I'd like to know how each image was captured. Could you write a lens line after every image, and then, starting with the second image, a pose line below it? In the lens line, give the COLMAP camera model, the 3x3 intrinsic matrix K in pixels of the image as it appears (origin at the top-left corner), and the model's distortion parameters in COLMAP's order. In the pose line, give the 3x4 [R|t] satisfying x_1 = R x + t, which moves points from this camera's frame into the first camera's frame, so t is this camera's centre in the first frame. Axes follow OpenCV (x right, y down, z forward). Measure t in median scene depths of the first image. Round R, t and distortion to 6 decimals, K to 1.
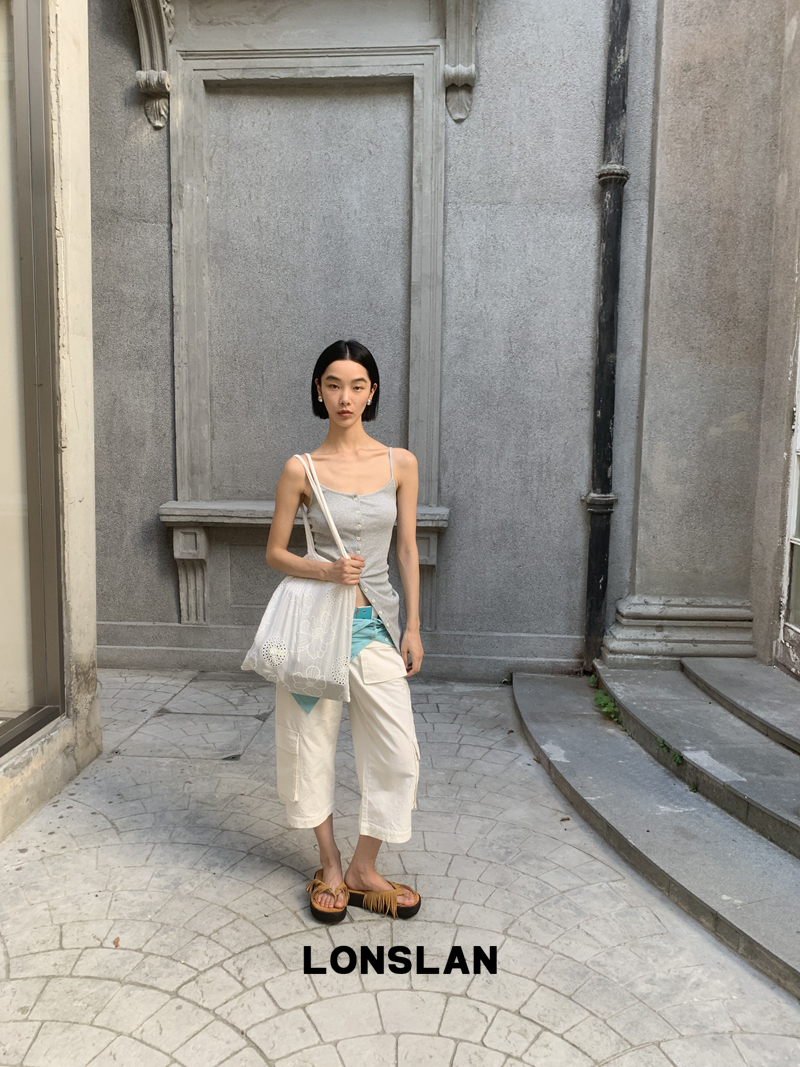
lens RADIAL K [[827.0, 0, 418.1], [0, 827.0, 531.8], [0, 0, 1]] dist [0.003825, -0.040938]
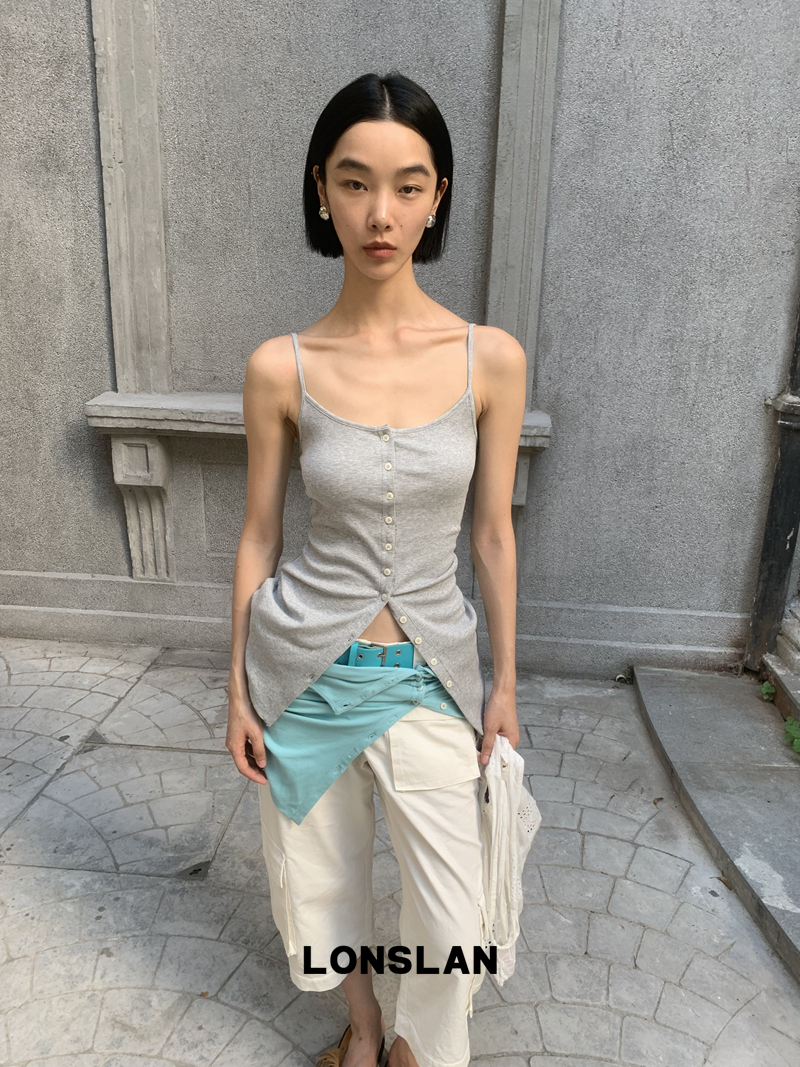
lens RADIAL K [[827.0, 0, 418.1], [0, 827.0, 531.8], [0, 0, 1]] dist [0.003825, -0.040938]
pose [[0.999708, 0.021173, -0.011662, -0.052727], [-0.018940, 0.985889, 0.166327, -0.042299], [0.015020, -0.166057, 0.986002, 0.368563]]
